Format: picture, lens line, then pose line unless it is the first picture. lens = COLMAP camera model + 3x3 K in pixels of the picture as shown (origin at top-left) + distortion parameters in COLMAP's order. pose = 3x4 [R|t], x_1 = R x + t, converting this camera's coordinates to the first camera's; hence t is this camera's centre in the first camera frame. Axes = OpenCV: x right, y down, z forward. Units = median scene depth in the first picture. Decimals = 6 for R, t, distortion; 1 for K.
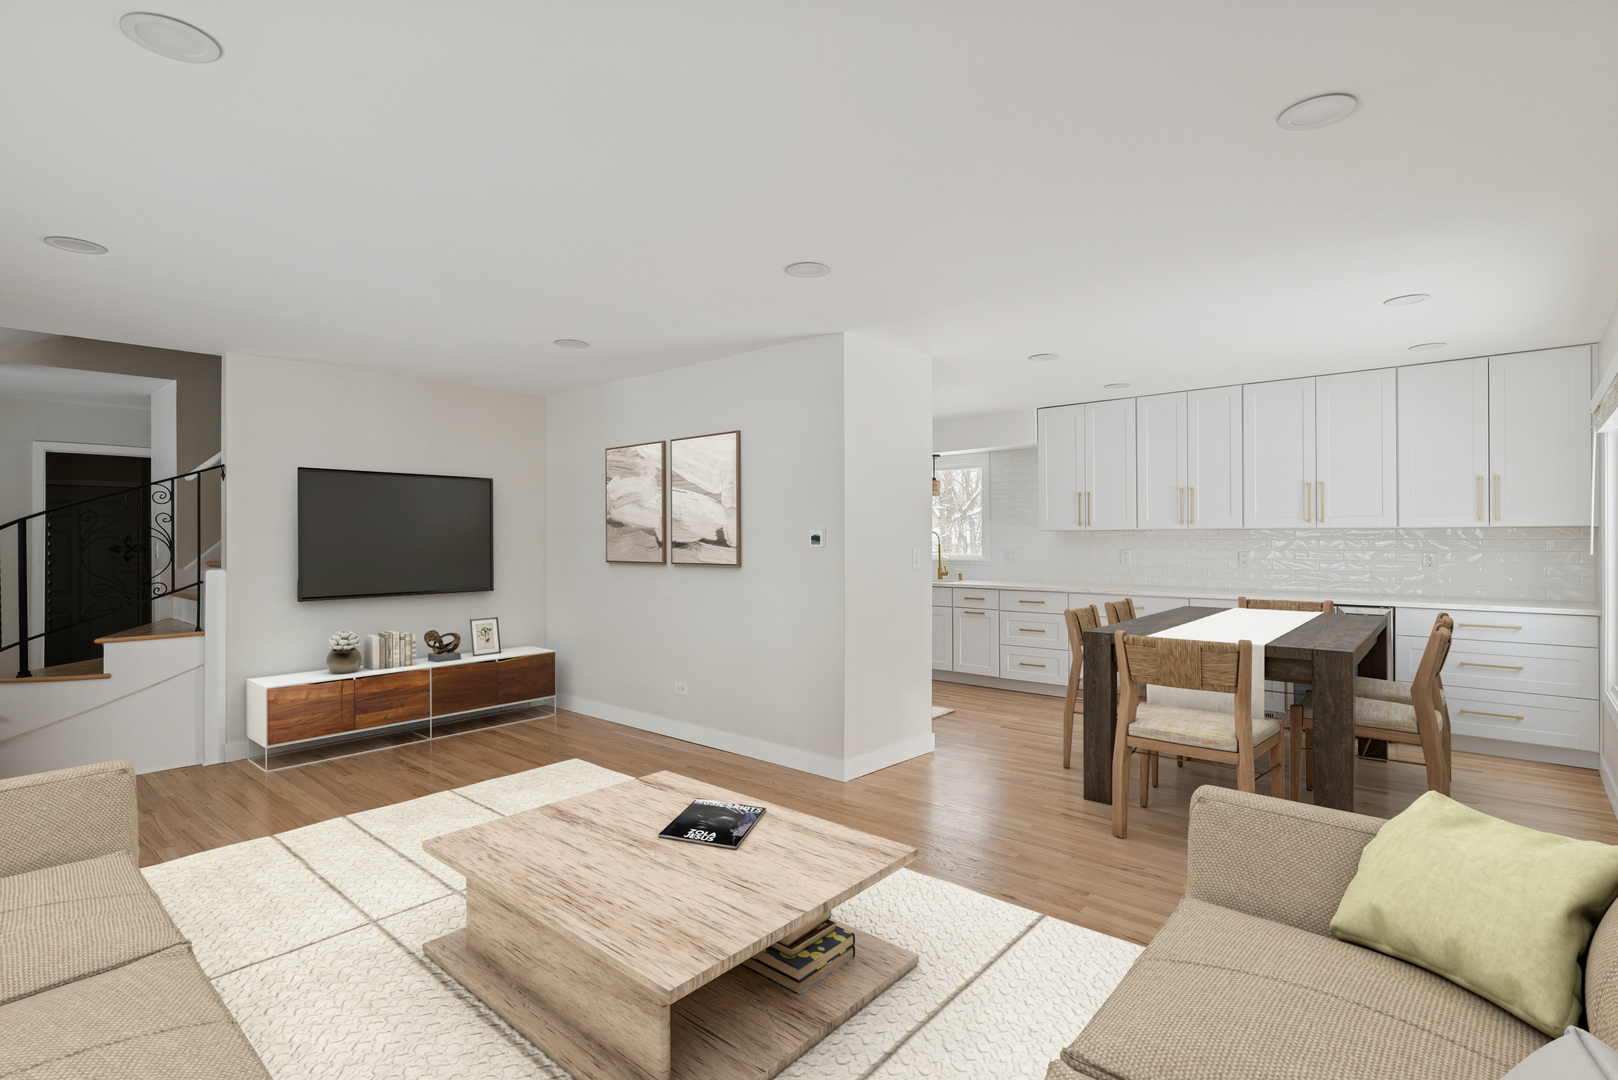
lens RADIAL K [[783.6, 0, 797.3], [0, 783.6, 555.3], [0, 0, 1]] dist [-0.003645, -0.000087]
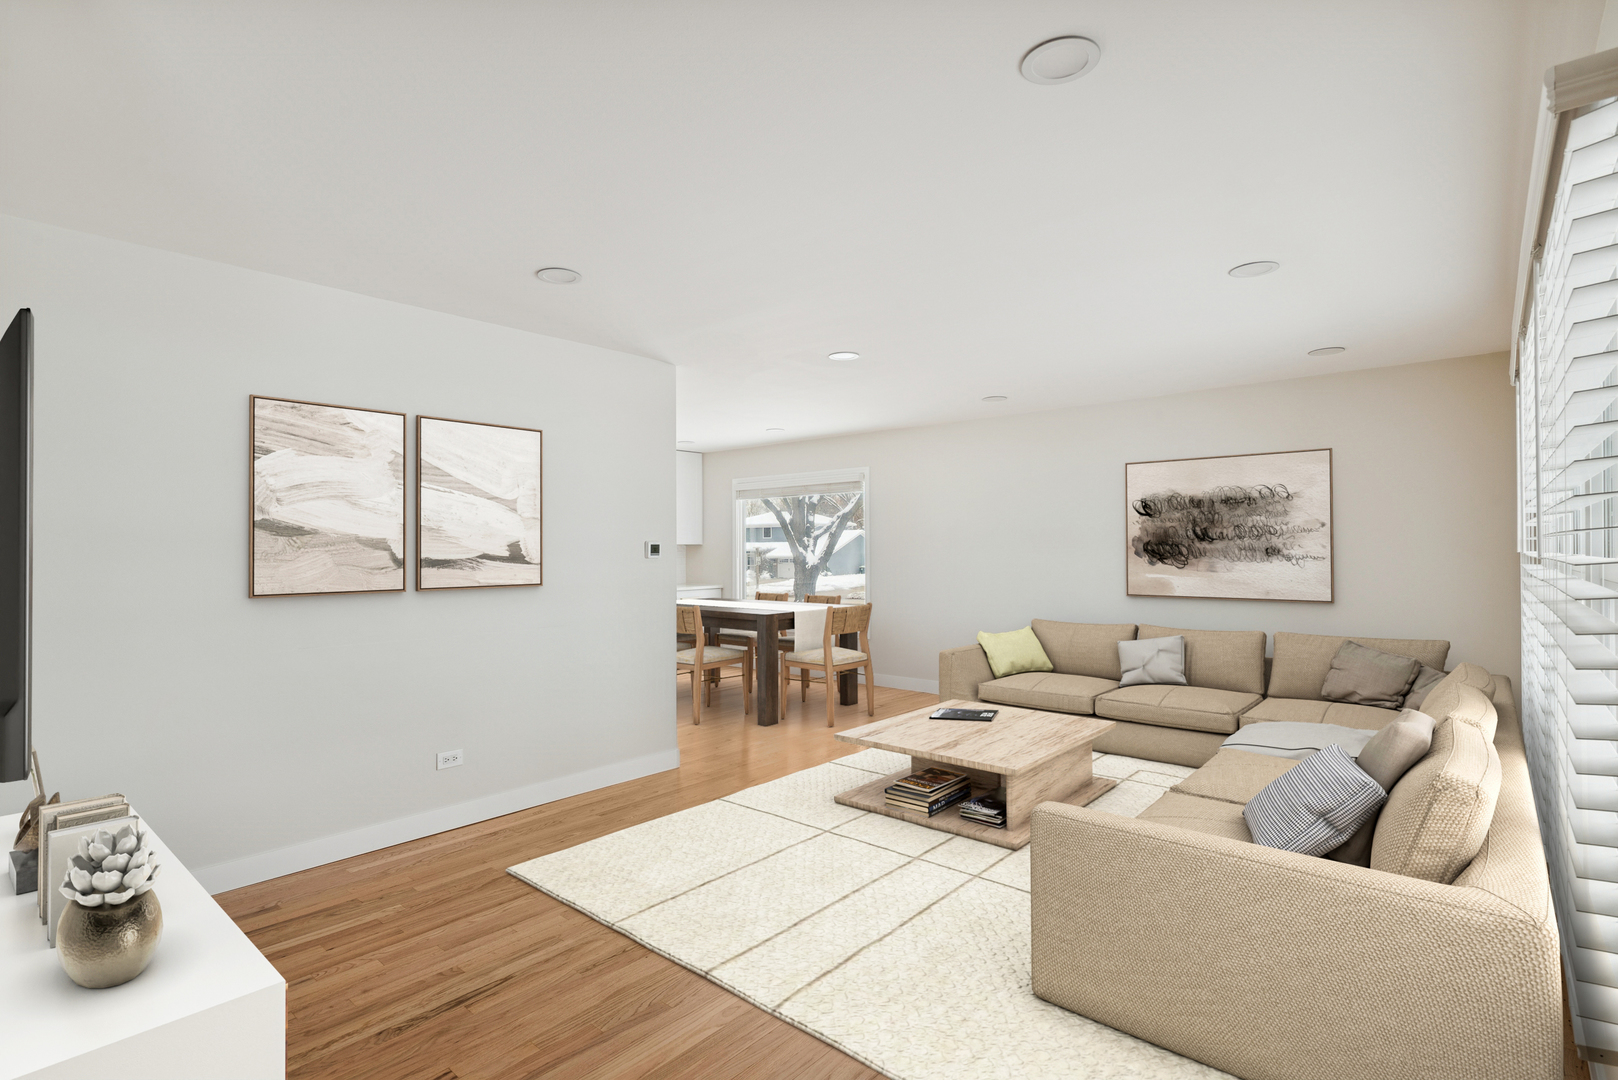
lens RADIAL K [[783.6, 0, 797.6], [0, 783.6, 528.1], [0, 0, 1]] dist [-0.003645, -0.000087]
pose [[-0.001616, 0.022991, 0.999734, -0.894922], [0.018970, 0.999556, -0.022956, -0.023328], [-0.999819, 0.018928, -0.002051, 0.678976]]
